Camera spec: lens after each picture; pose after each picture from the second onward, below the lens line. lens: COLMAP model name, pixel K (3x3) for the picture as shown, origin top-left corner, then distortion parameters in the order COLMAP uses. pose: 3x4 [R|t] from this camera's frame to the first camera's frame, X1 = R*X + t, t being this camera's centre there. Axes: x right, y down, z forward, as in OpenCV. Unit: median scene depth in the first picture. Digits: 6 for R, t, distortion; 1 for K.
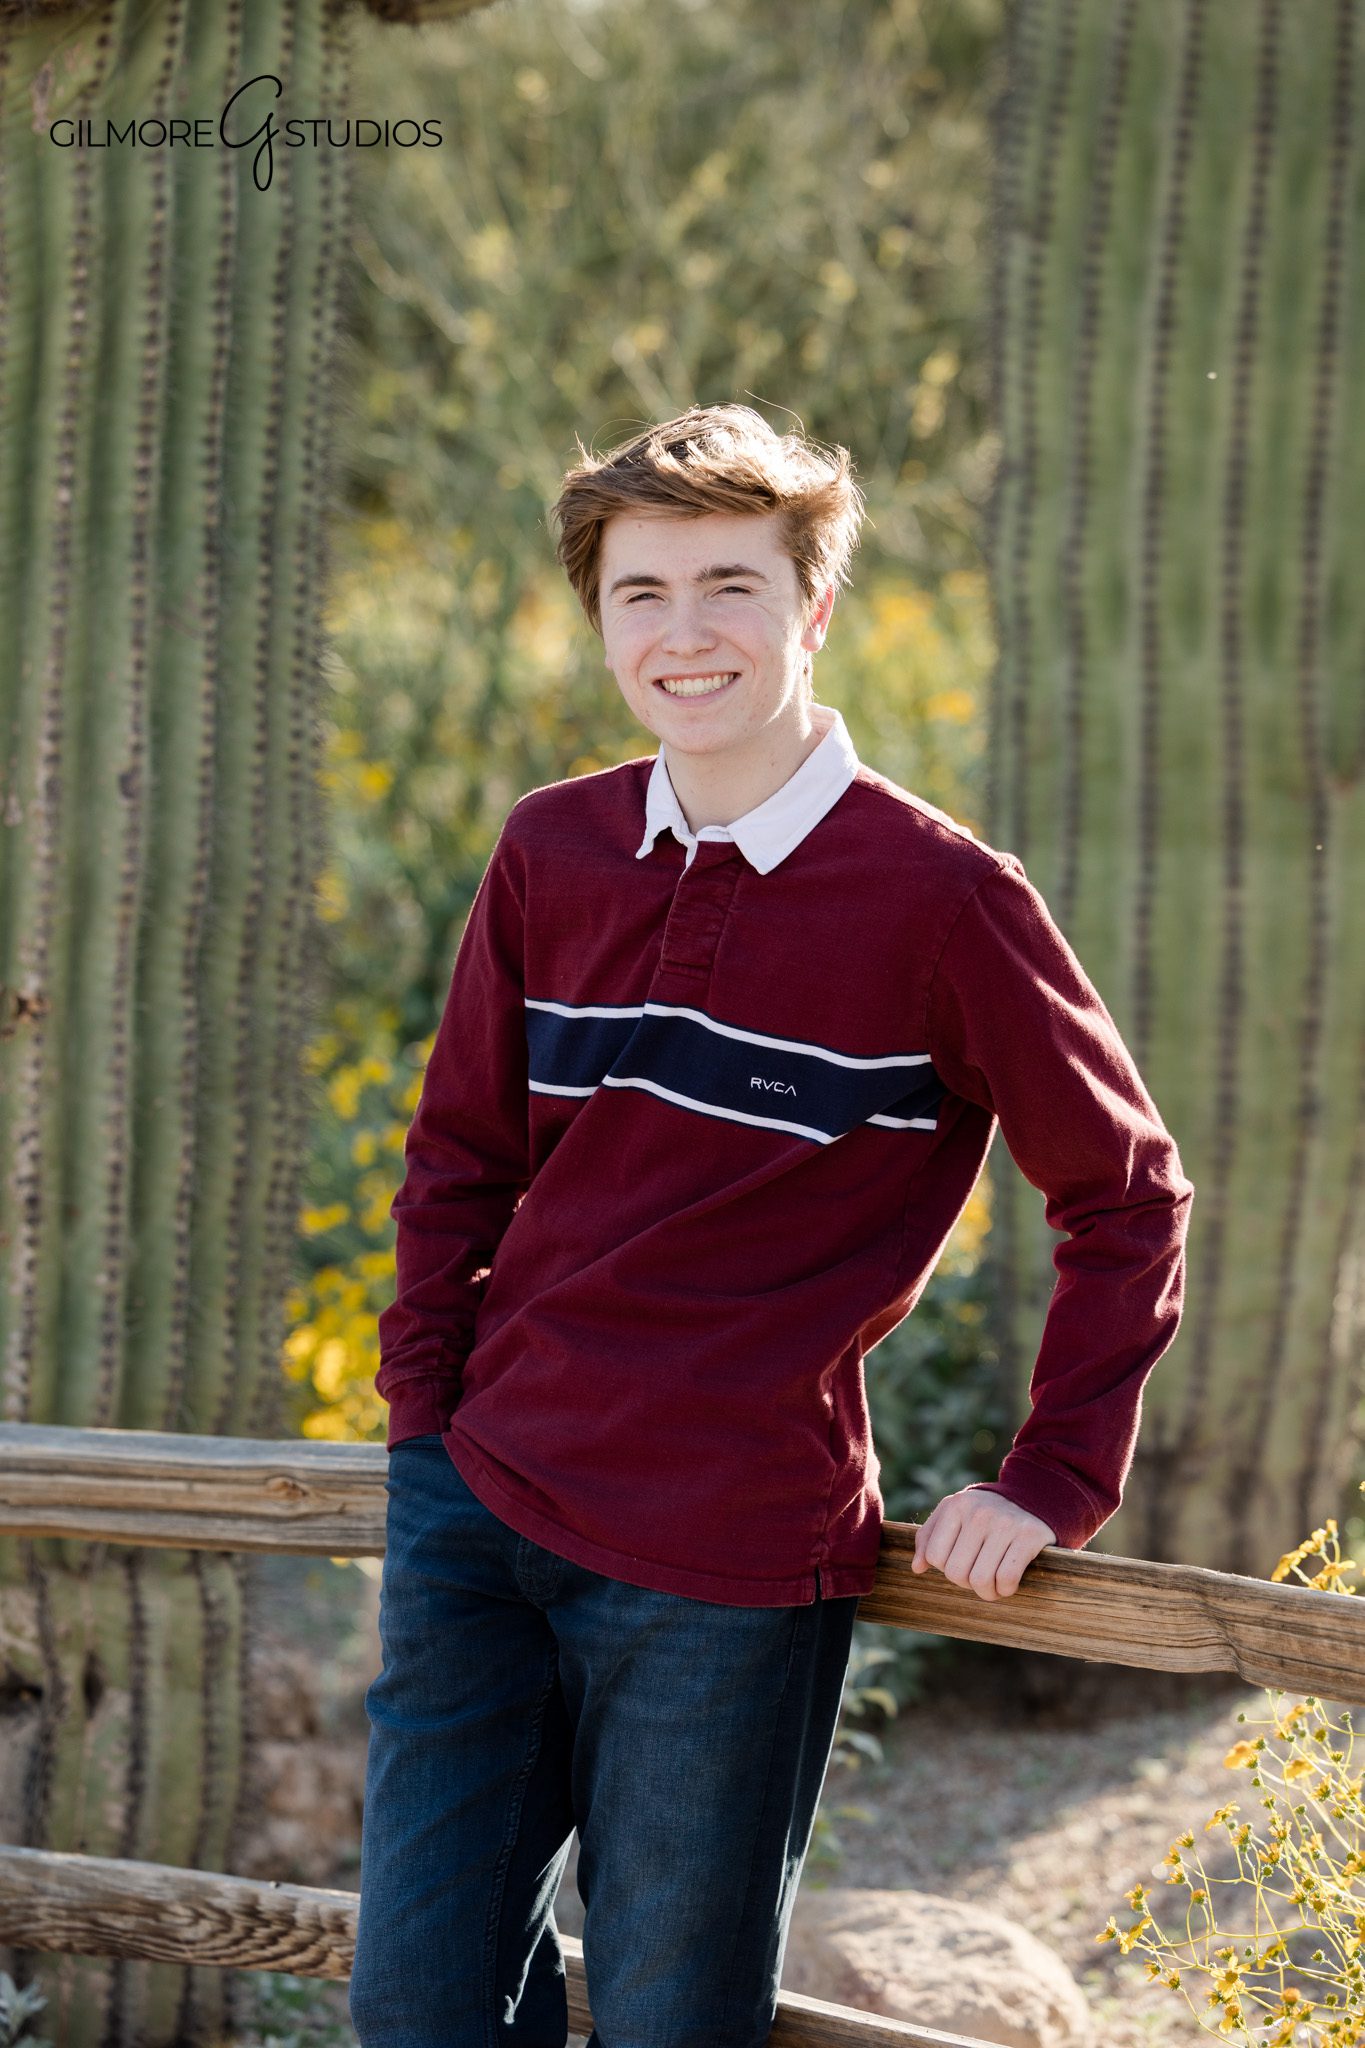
lens RADIAL K [[6679.5, 0, 682.5], [0, 6679.5, 1024.0], [0, 0, 1]] dist [-0.162818, -0.081857]
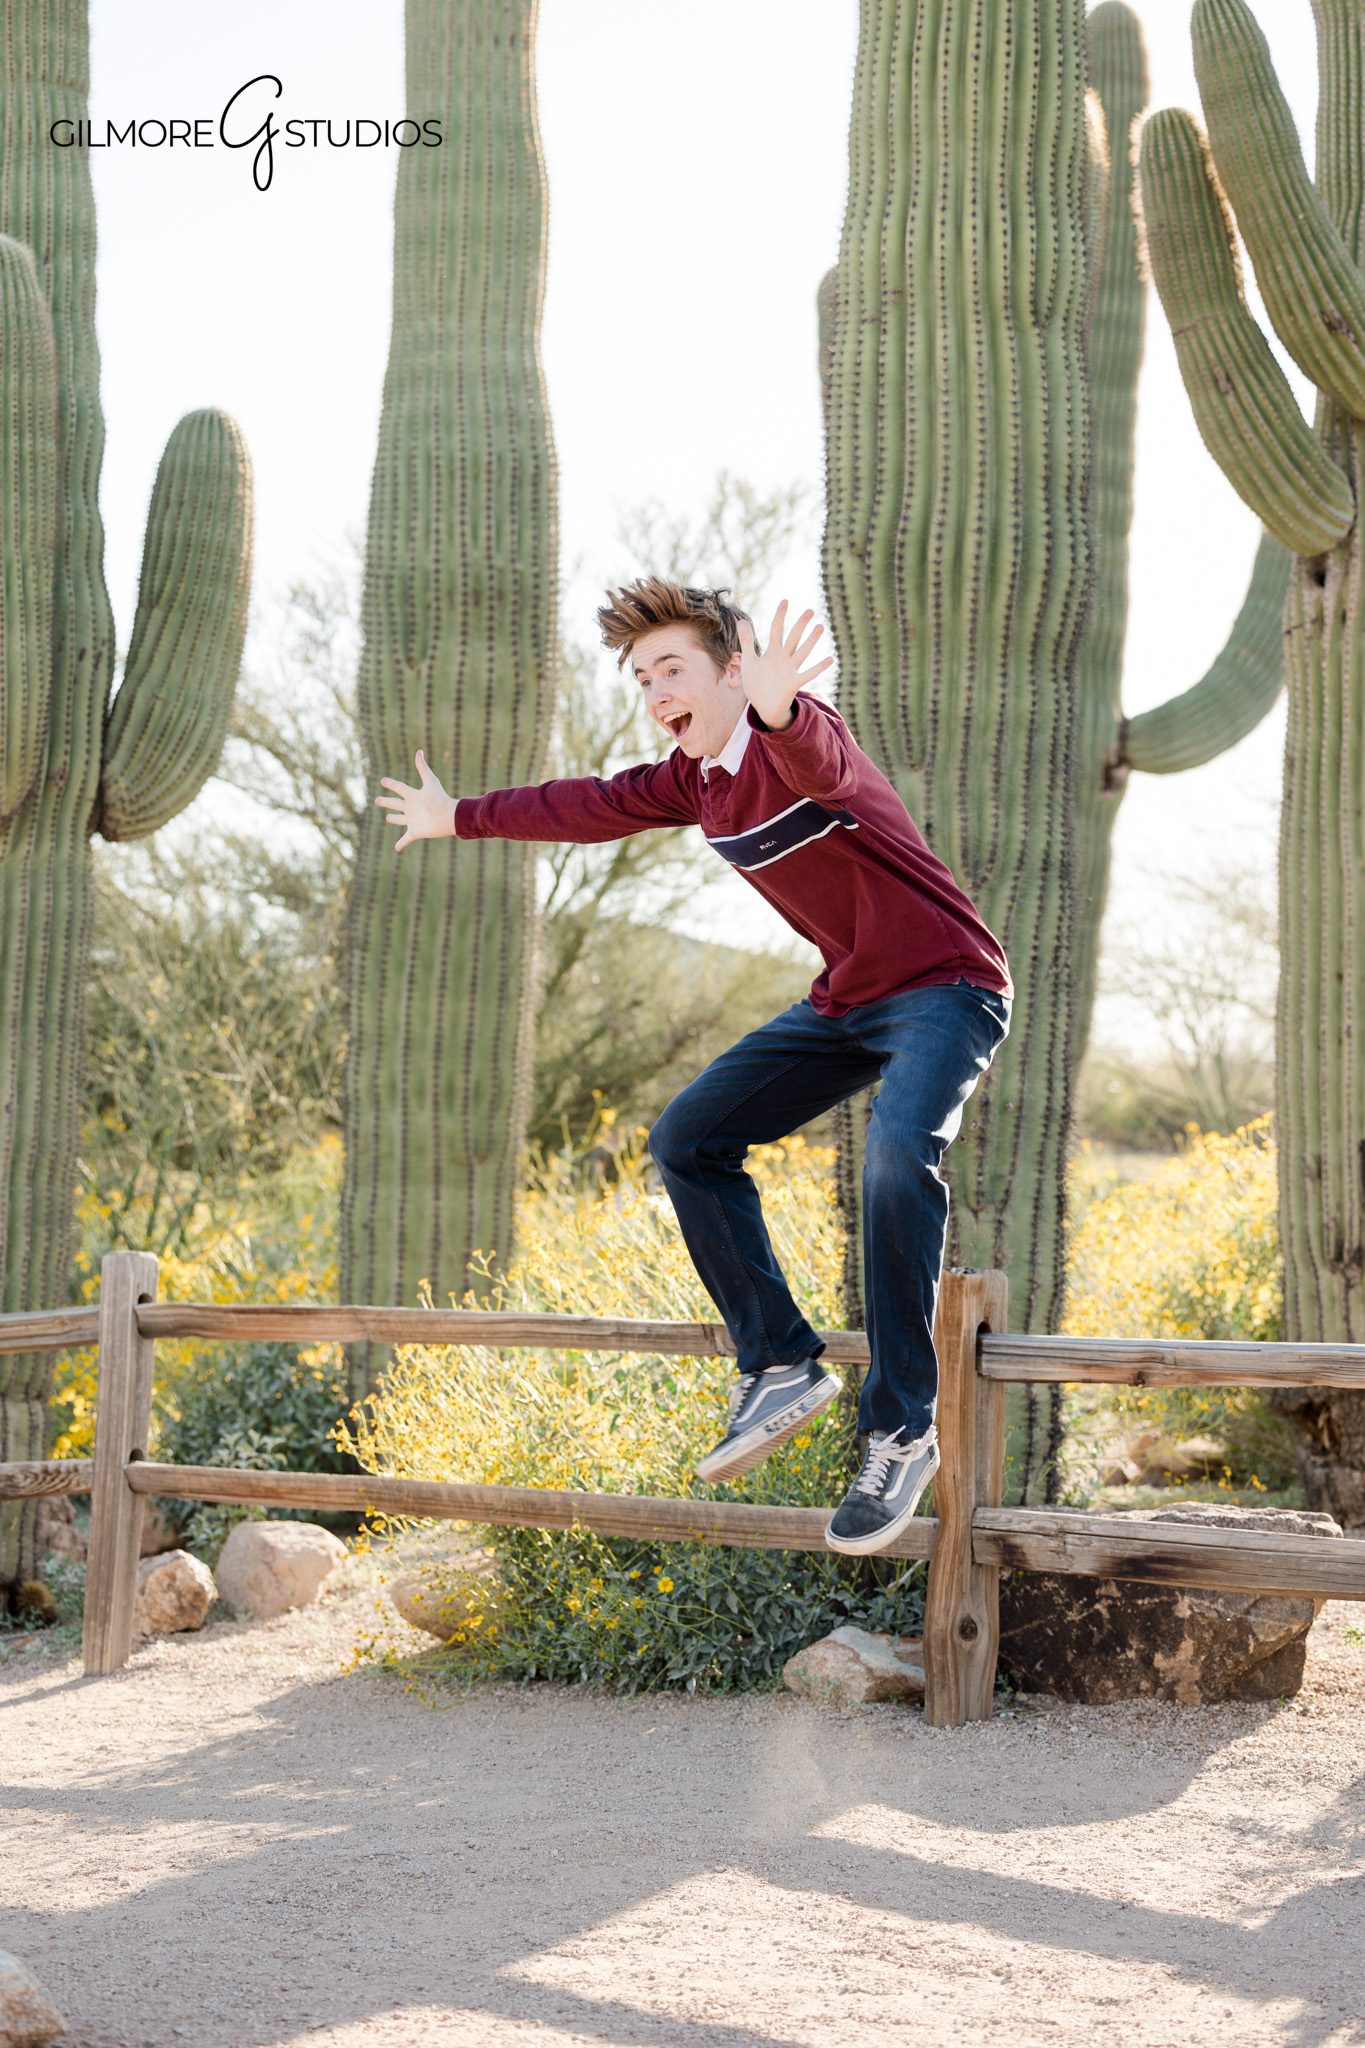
lens RADIAL K [[3924.2, 0, 771.2], [0, 3924.2, 1053.6], [0, 0, 1]] dist [-0.068614, 0.322127]
pose [[0.993136, 0.011751, 0.116375, 0.034976], [0.004381, 0.990505, -0.137409, 0.136835], [-0.116884, 0.136975, 0.983654, -0.531951]]
